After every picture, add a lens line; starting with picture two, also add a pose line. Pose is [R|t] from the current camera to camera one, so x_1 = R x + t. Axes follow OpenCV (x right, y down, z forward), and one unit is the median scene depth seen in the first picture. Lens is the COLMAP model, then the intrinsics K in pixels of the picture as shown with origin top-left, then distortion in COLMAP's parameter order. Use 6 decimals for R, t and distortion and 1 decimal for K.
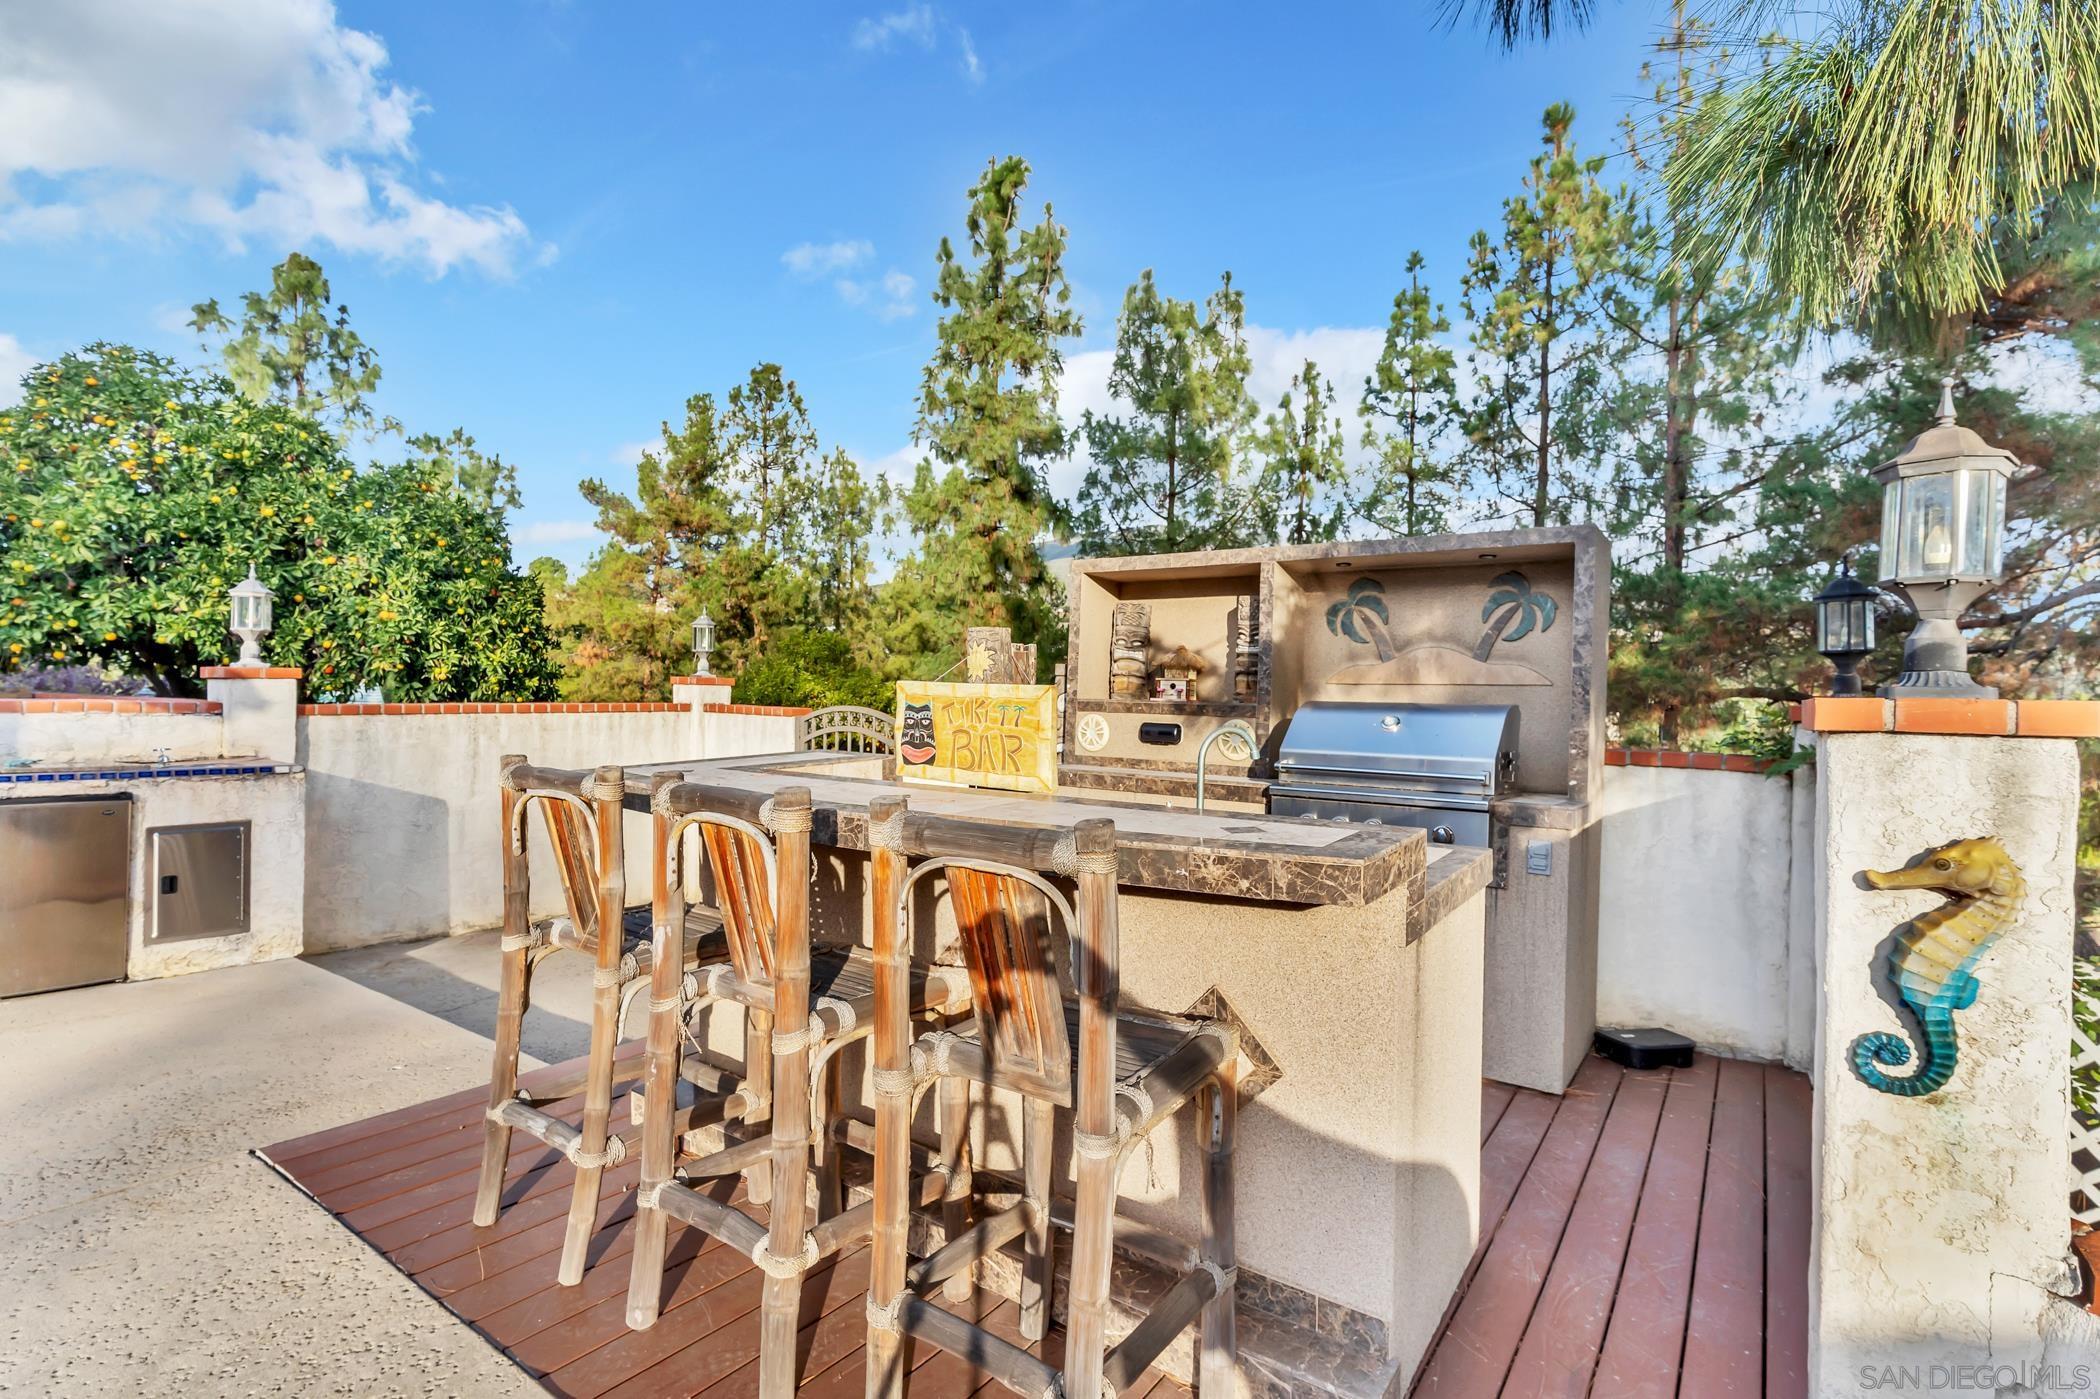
lens RADIAL K [[1012.5, 0, 1050.0], [0, 1012.5, 699.5], [0, 0, 1]] dist [0.003884, 0.000526]
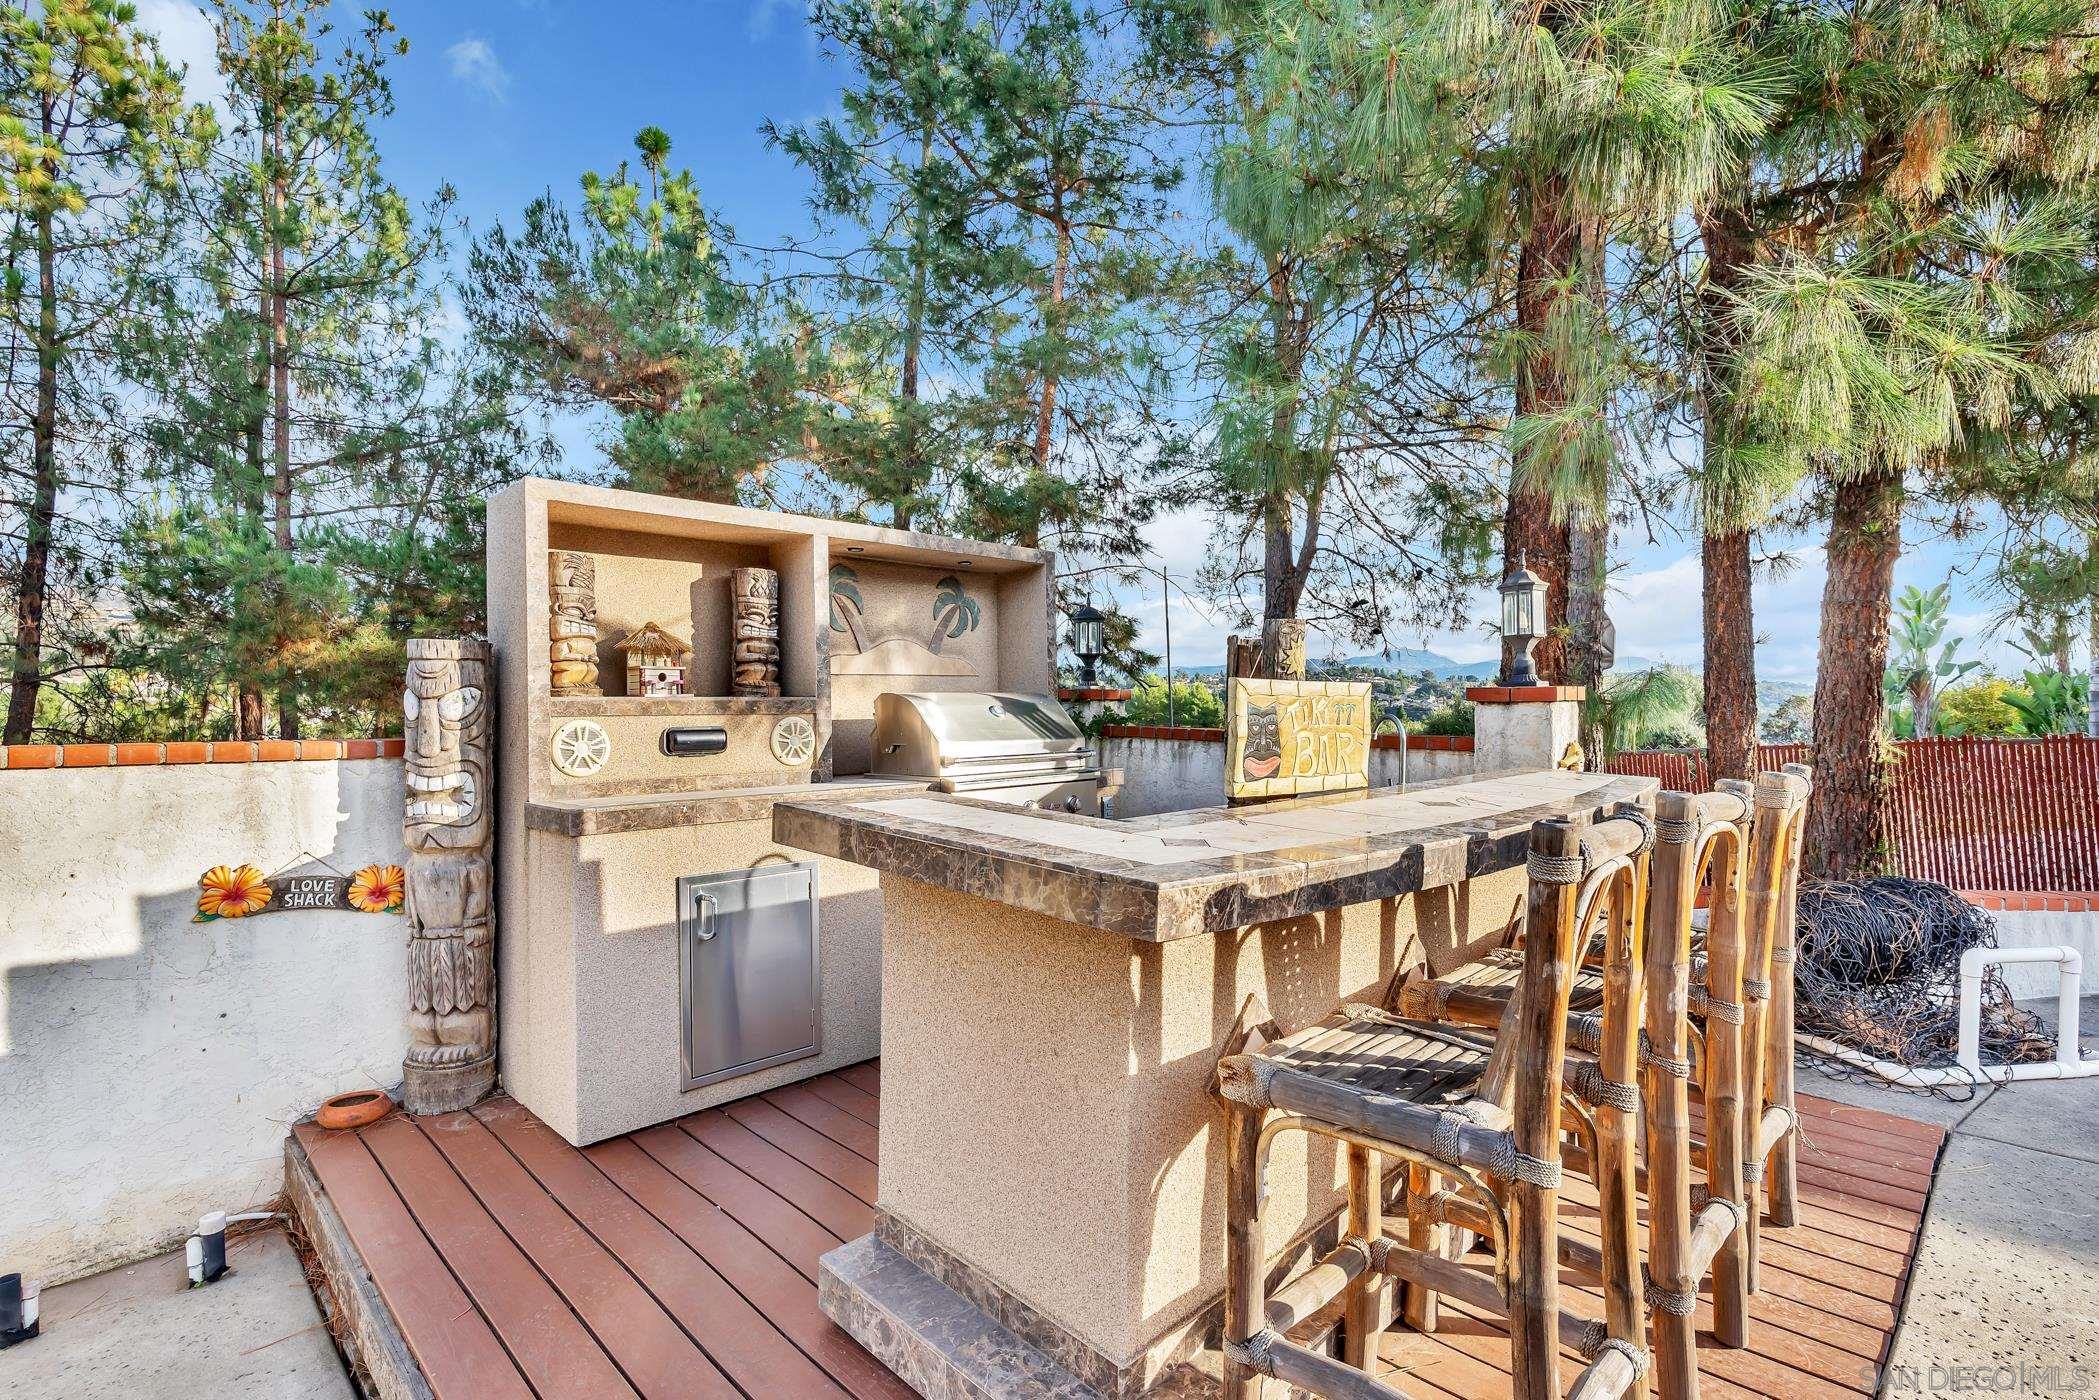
lens RADIAL K [[1012.0, 0, 1049.5], [0, 1012.0, 700.0], [0, 0, 1]] dist [0.003884, 0.000526]
pose [[0.178881, -0.028940, 0.983445, -0.596404], [0.010098, 0.999569, 0.027577, -0.015385], [-0.983819, 0.004997, 0.179096, 0.630499]]
